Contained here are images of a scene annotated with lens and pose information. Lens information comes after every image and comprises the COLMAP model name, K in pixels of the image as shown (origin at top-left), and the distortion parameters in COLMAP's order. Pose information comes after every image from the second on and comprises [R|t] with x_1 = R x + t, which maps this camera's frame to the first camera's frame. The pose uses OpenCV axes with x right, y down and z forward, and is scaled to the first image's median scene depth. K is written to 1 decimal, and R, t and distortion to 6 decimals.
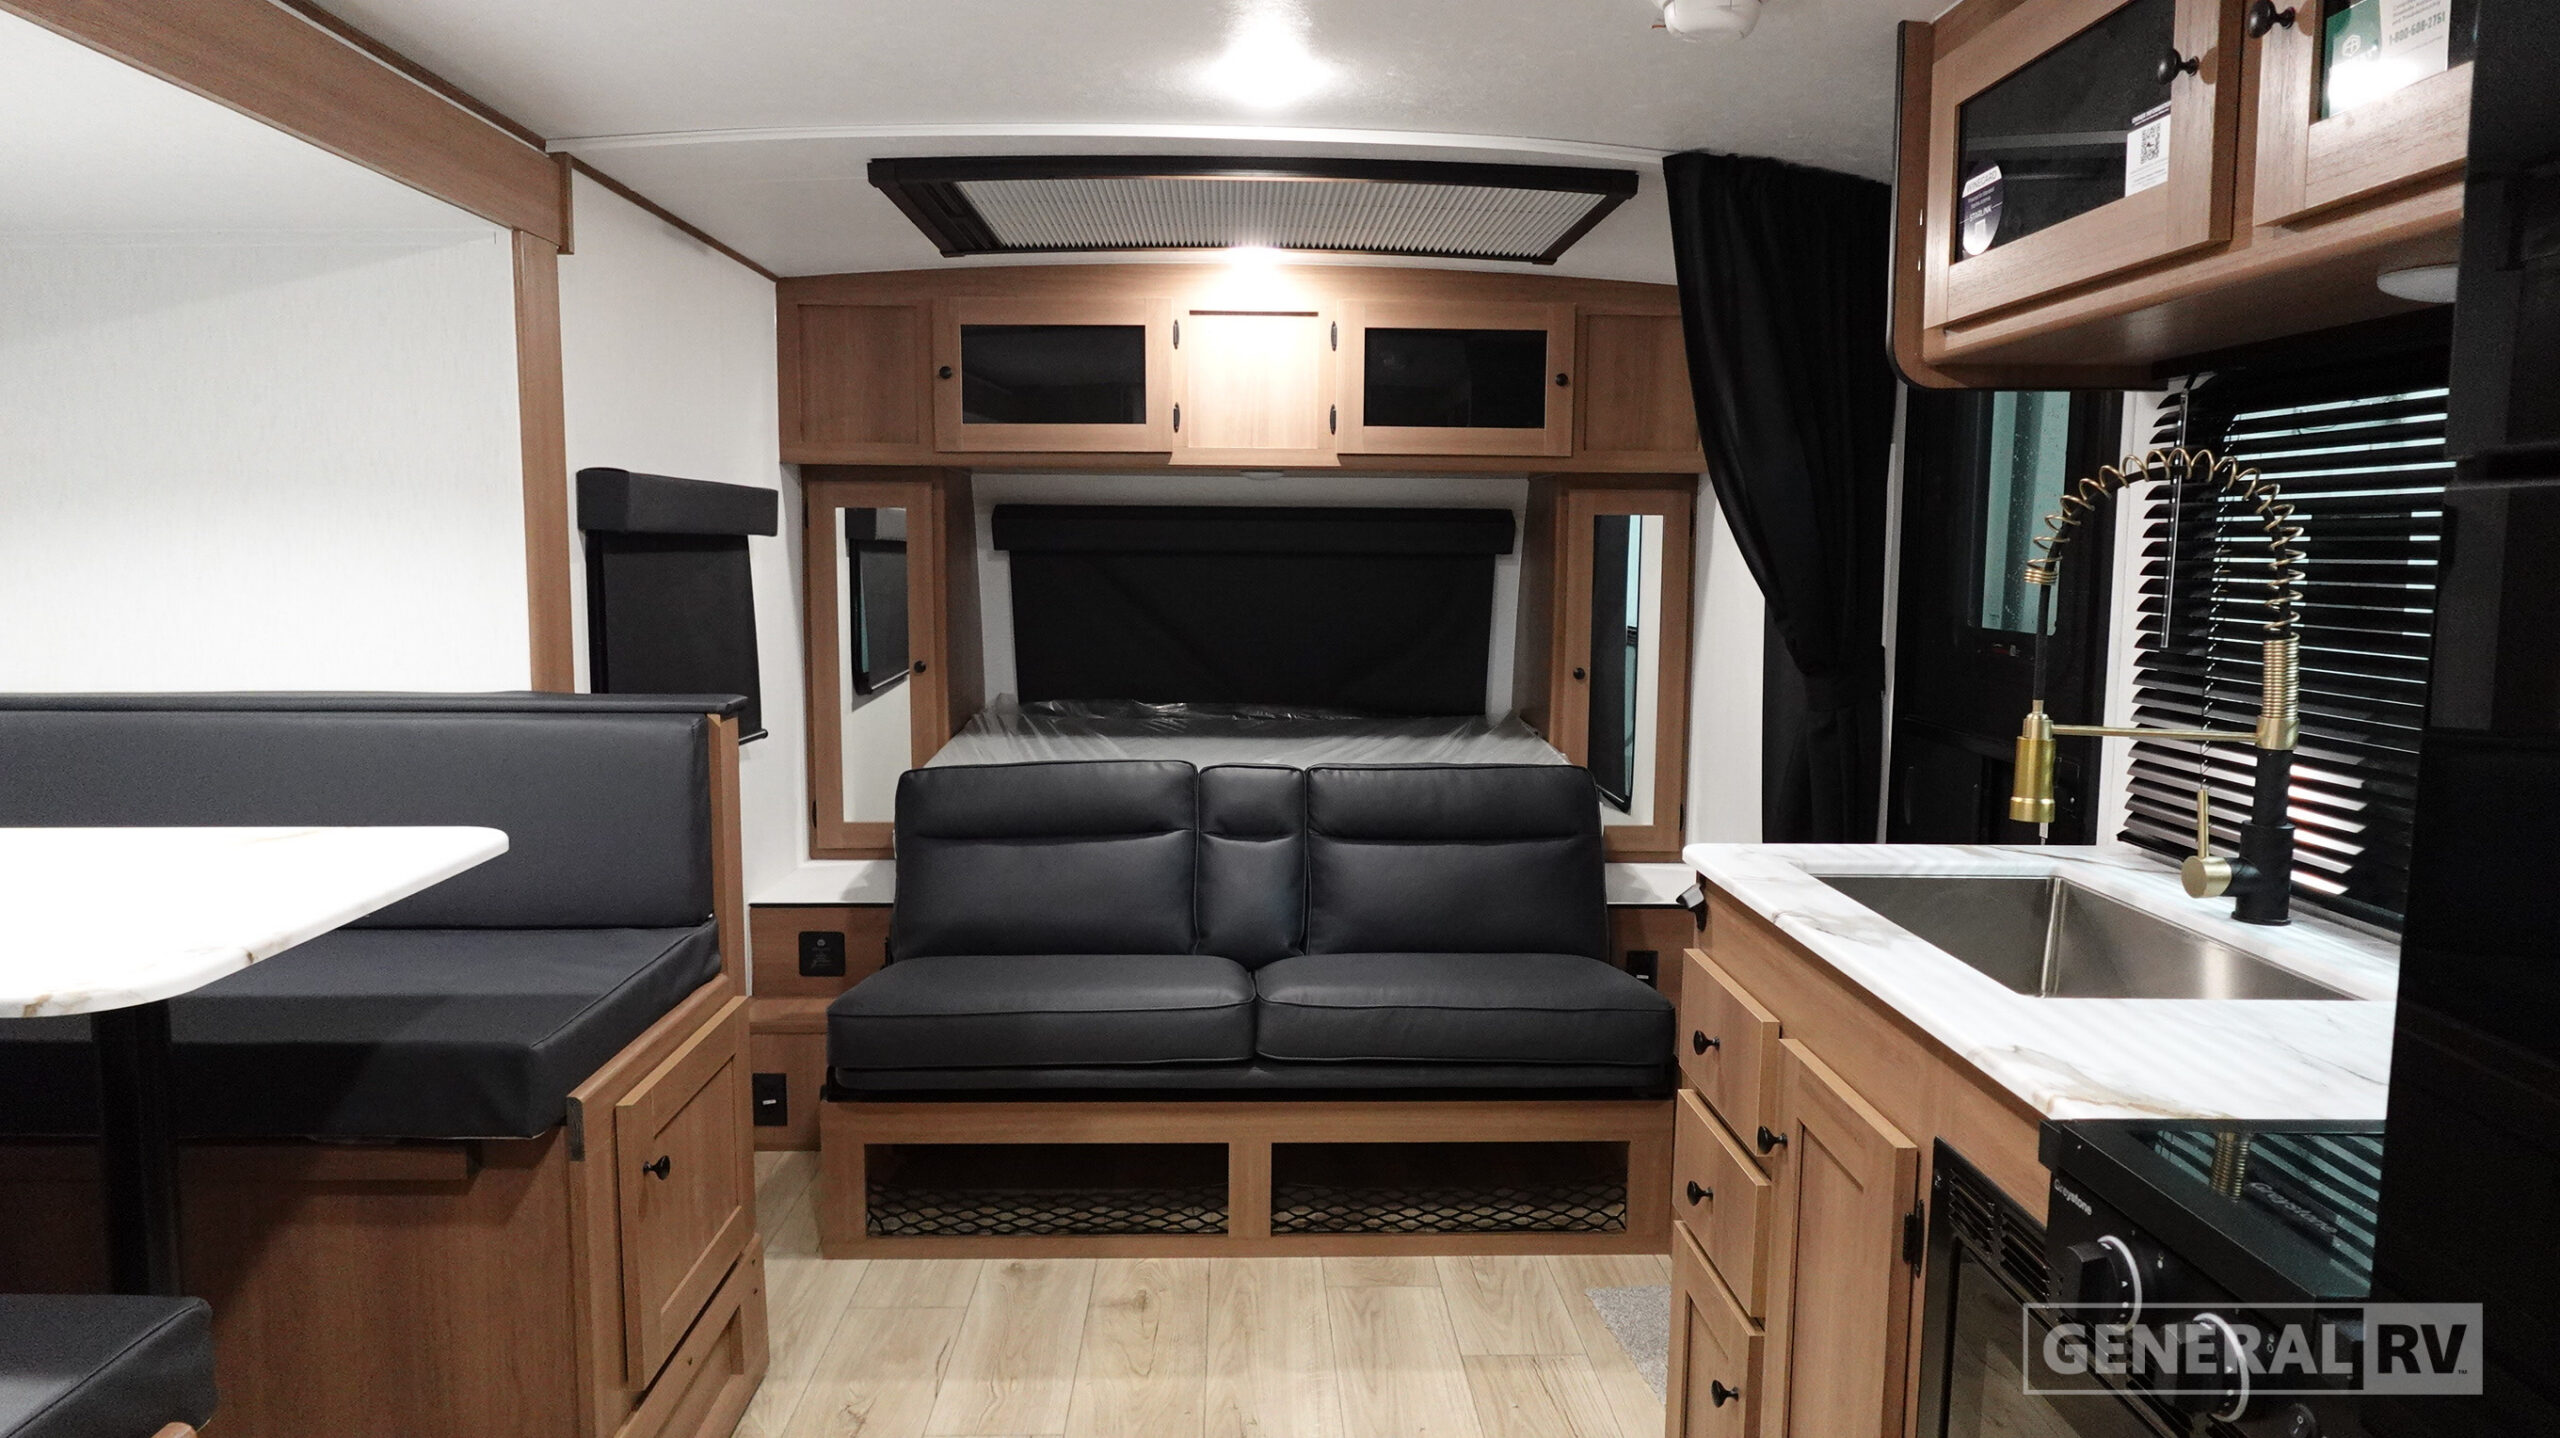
lens RADIAL K [[1506.0, 0, 1284.2], [0, 1506.0, 700.2], [0, 0, 1]] dist [-0.010734, 0.006612]
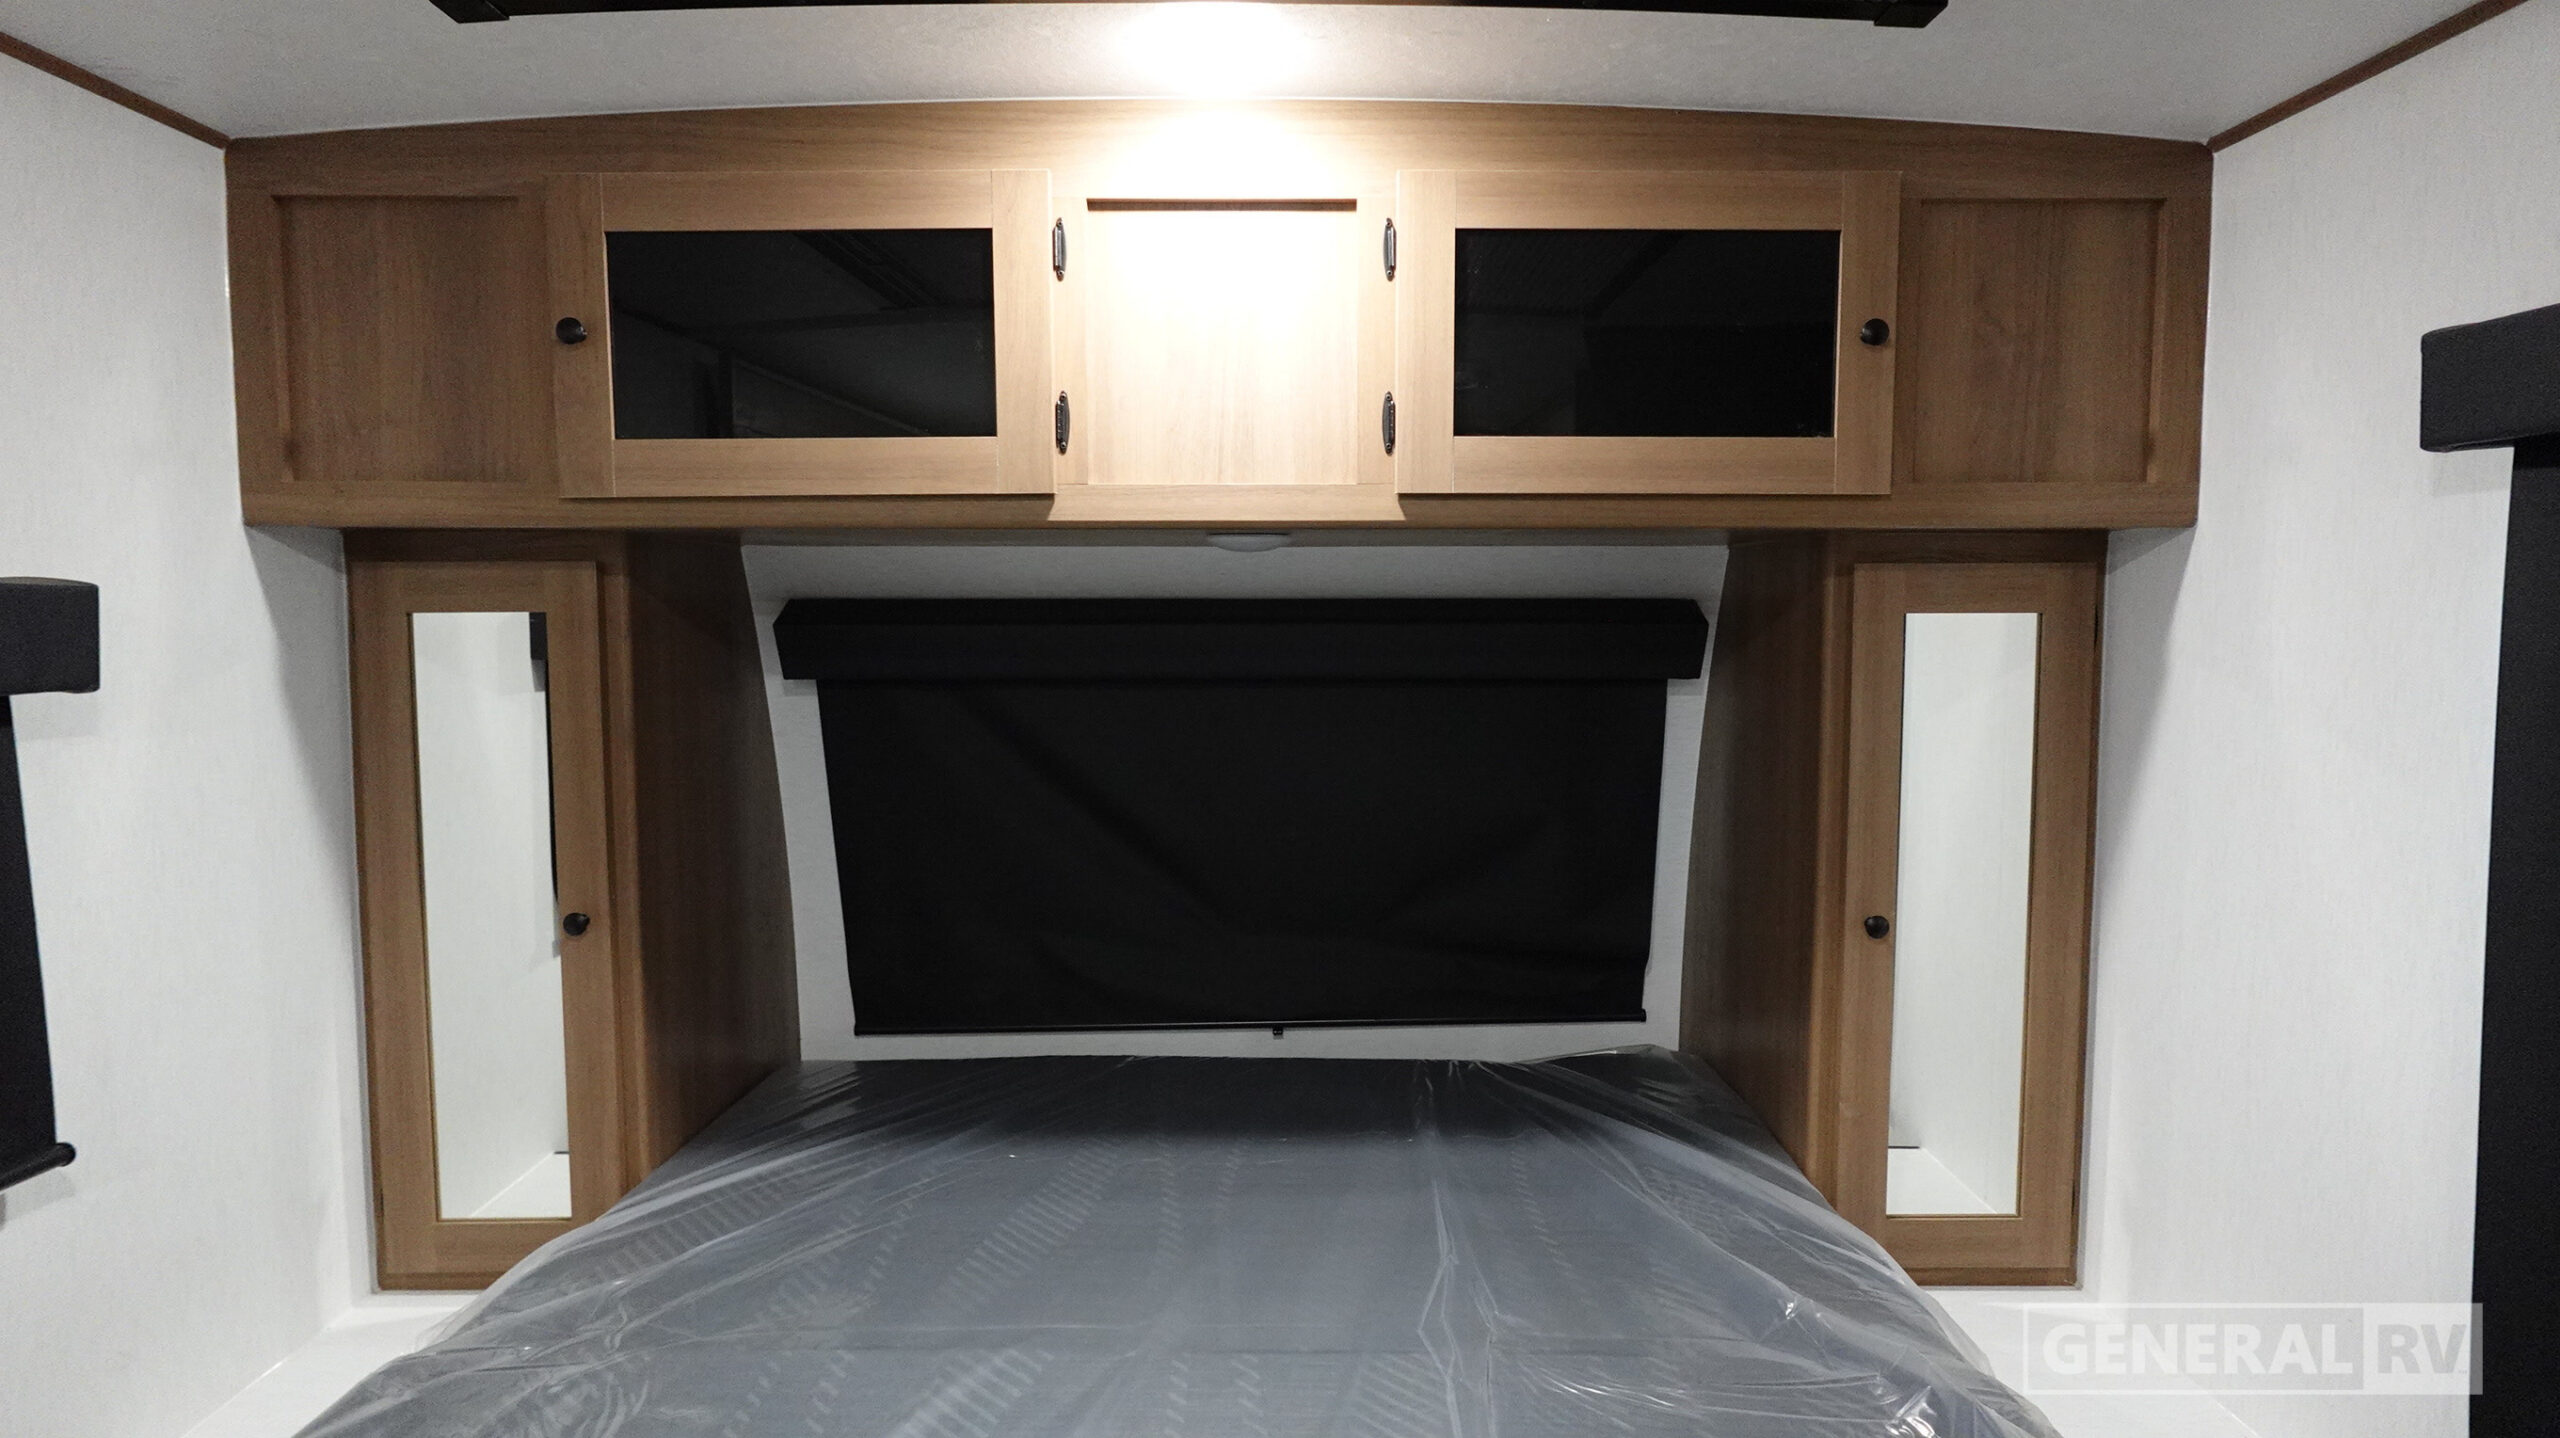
lens RADIAL K [[1506.0, 0, 1281.0], [0, 1506.0, 727.8], [0, 0, 1]] dist [-0.010734, 0.006612]
pose [[0.999523, -0.006055, -0.030269, 0.012020], [0.005156, 0.999546, -0.029697, -0.075979], [0.030436, 0.029526, 0.999101, 0.525813]]
